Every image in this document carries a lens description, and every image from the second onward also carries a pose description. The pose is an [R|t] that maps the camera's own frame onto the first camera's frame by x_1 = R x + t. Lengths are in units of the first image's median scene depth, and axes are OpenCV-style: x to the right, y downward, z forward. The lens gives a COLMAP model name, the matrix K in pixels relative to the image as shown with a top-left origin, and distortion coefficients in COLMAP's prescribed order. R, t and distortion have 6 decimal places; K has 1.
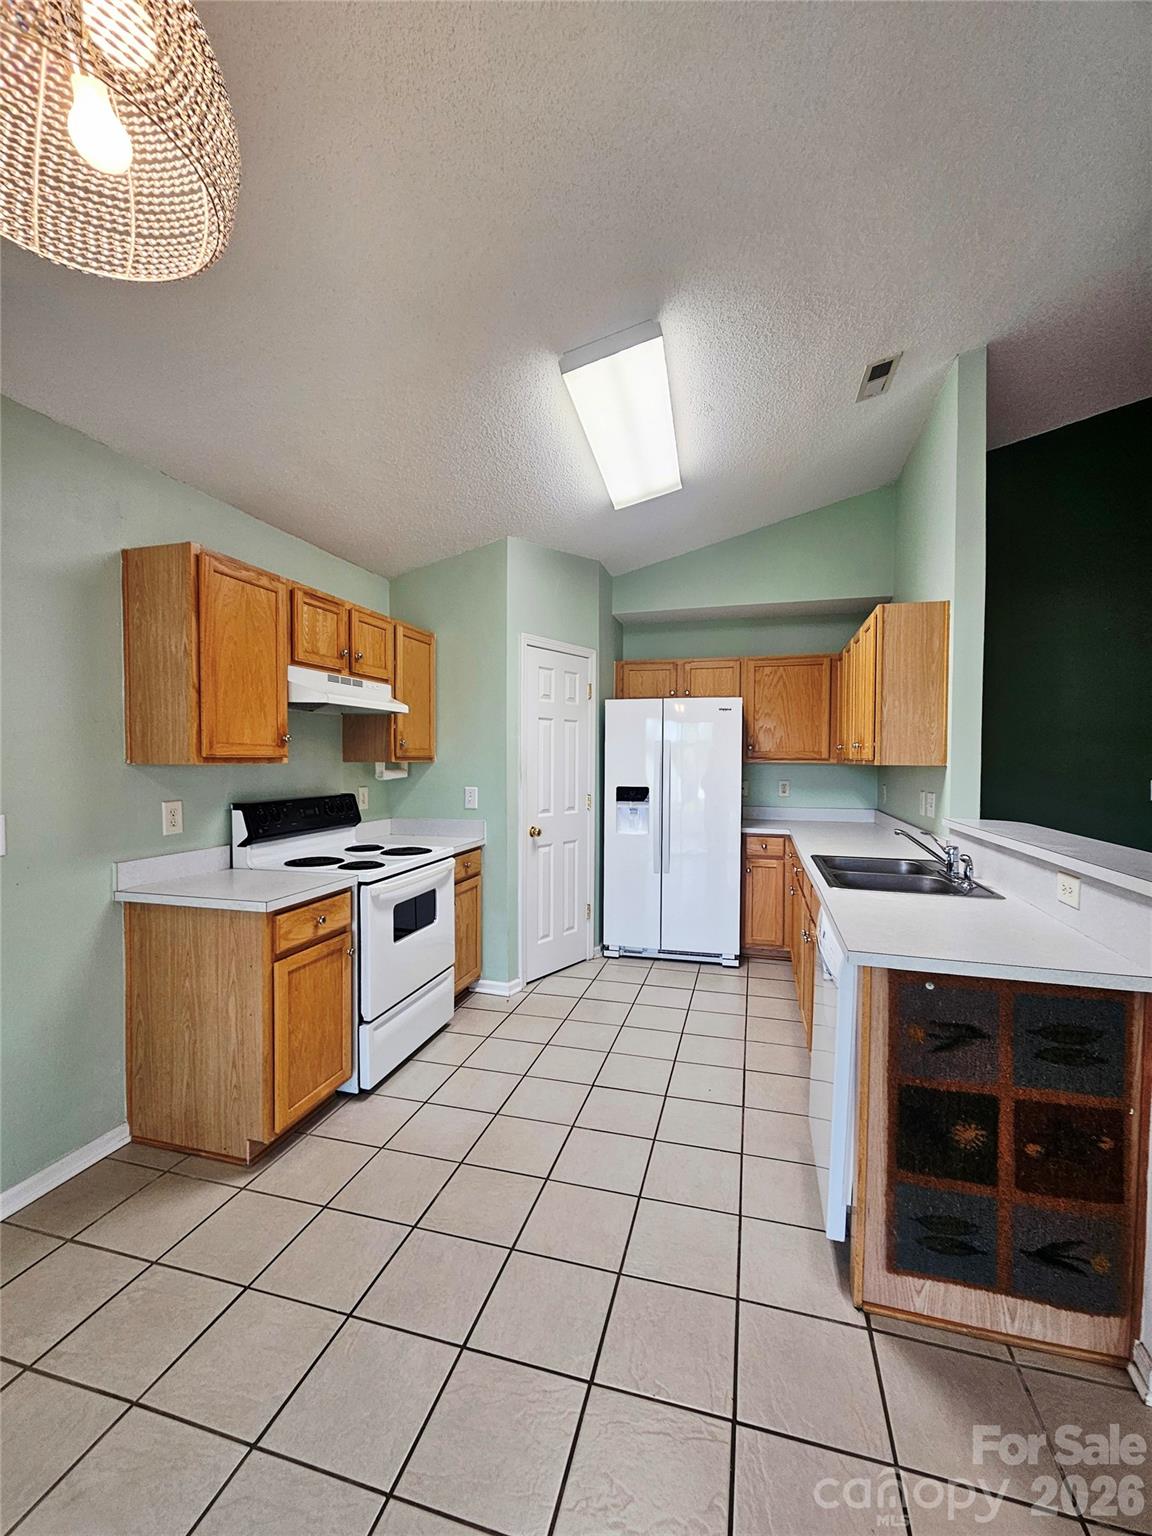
lens RADIAL K [[629.4, 0, 583.9], [0, 629.4, 772.7], [0, 0, 1]] dist [0.000767, 0.000070]
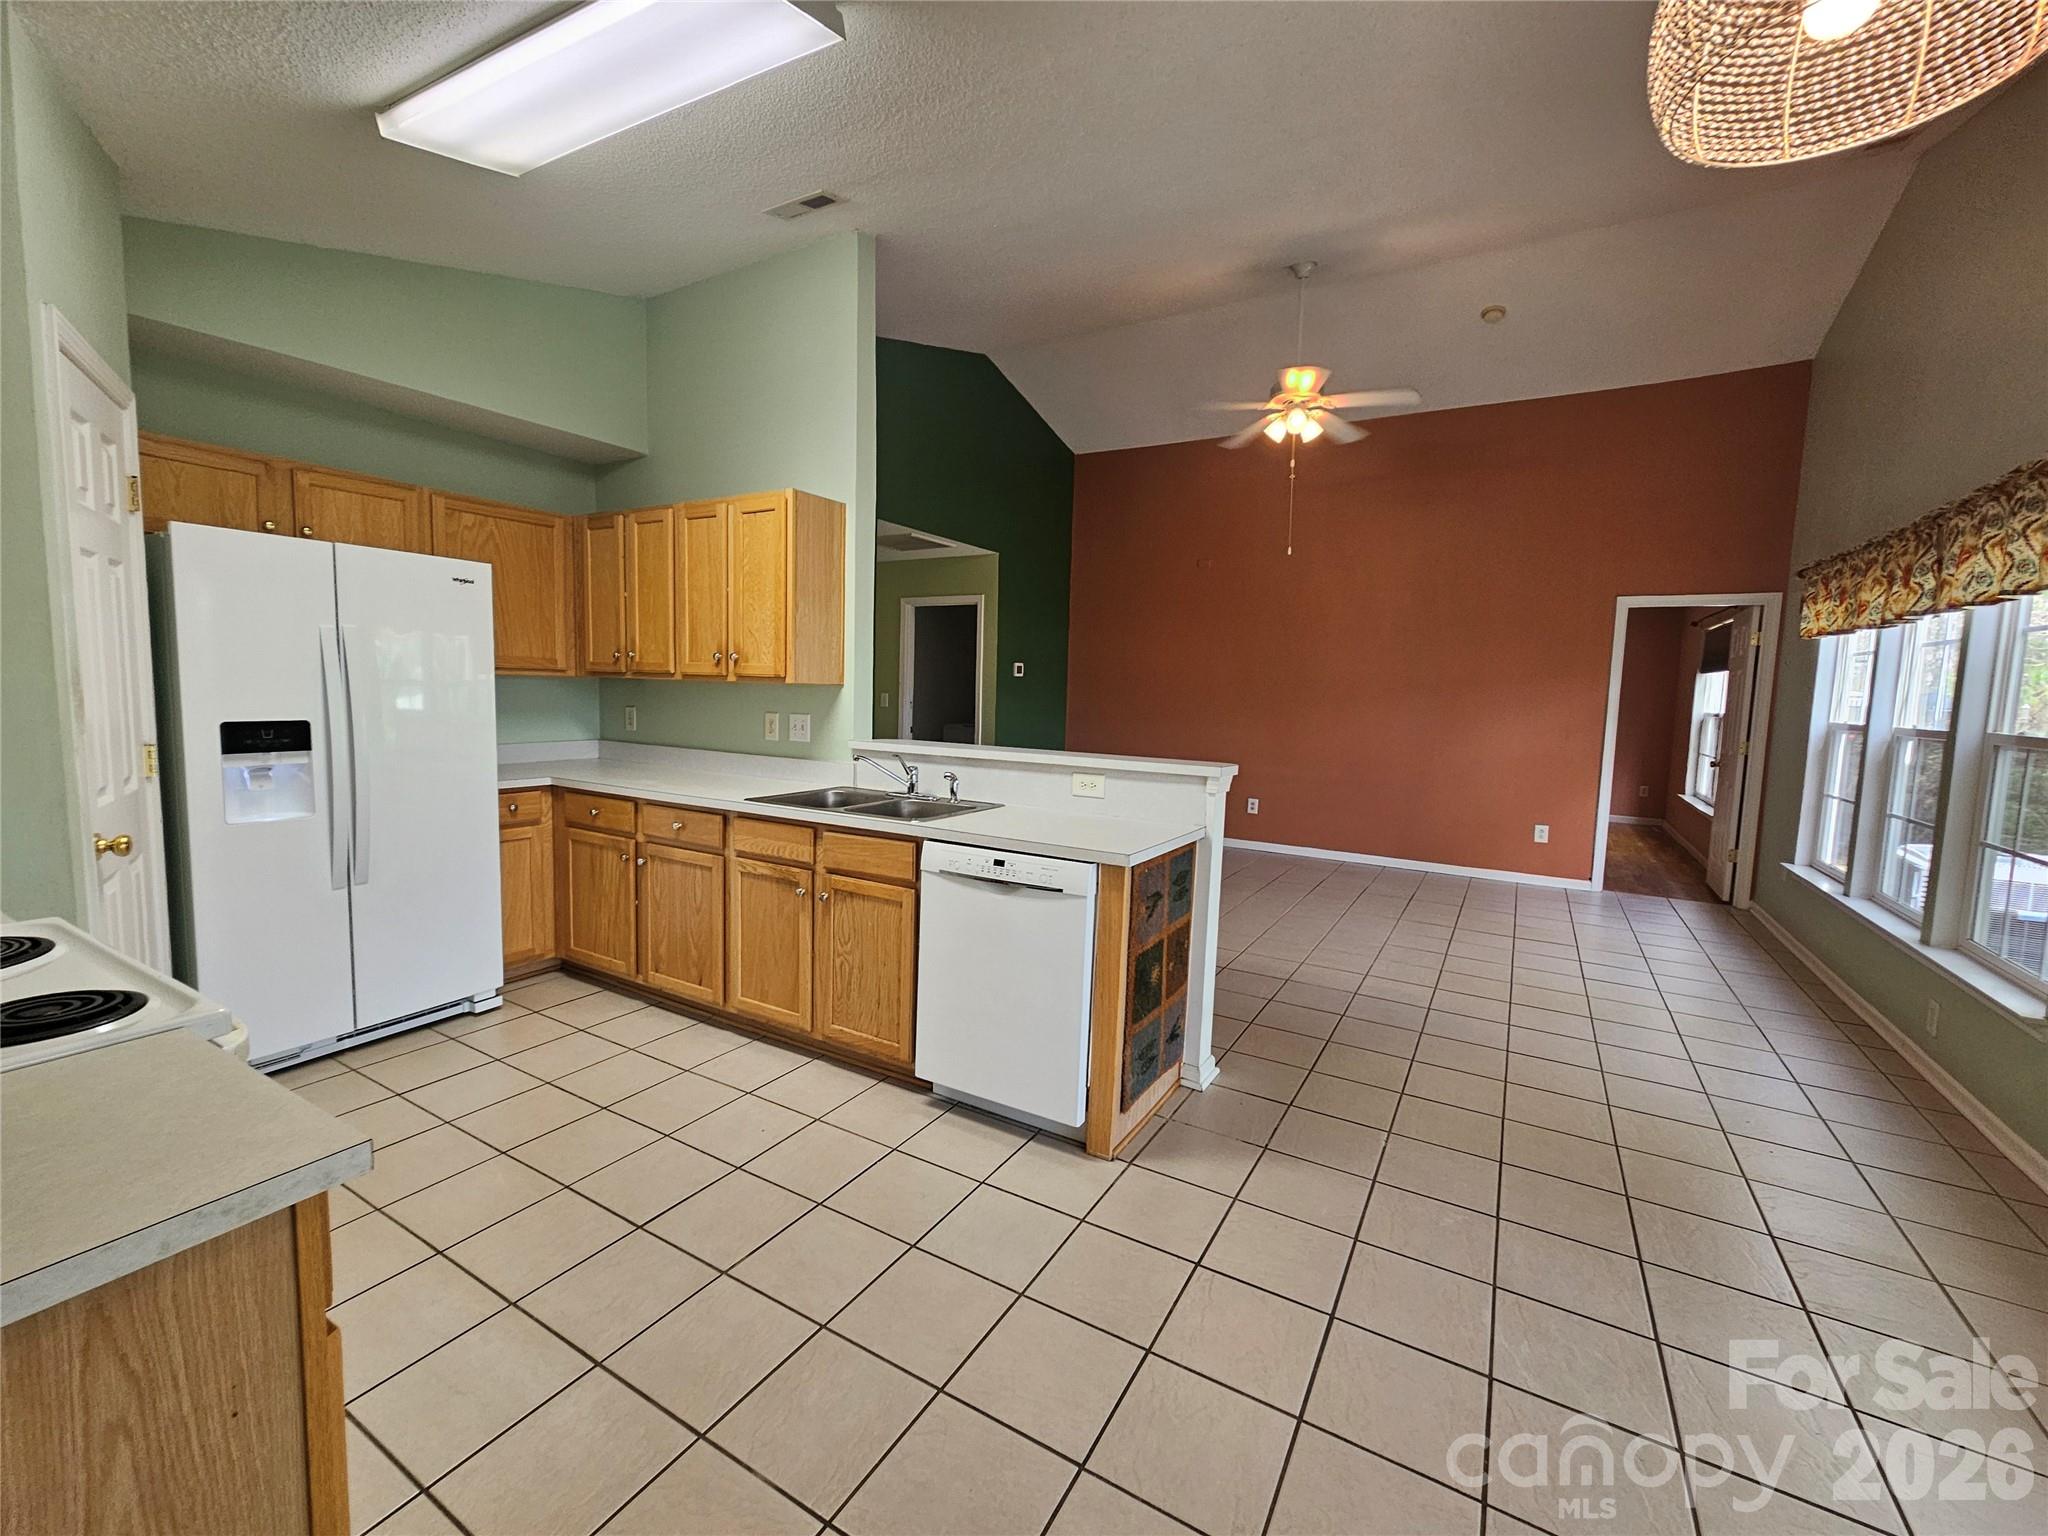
lens RADIAL K [[839.3, 0, 1027.7], [0, 839.3, 763.1], [0, 0, 1]] dist [0.000767, 0.000070]
pose [[0.264205, -0.087446, 0.960494, -0.388460], [-0.003433, 0.995790, 0.091604, -0.006419], [-0.964461, -0.027500, 0.262792, 0.289918]]
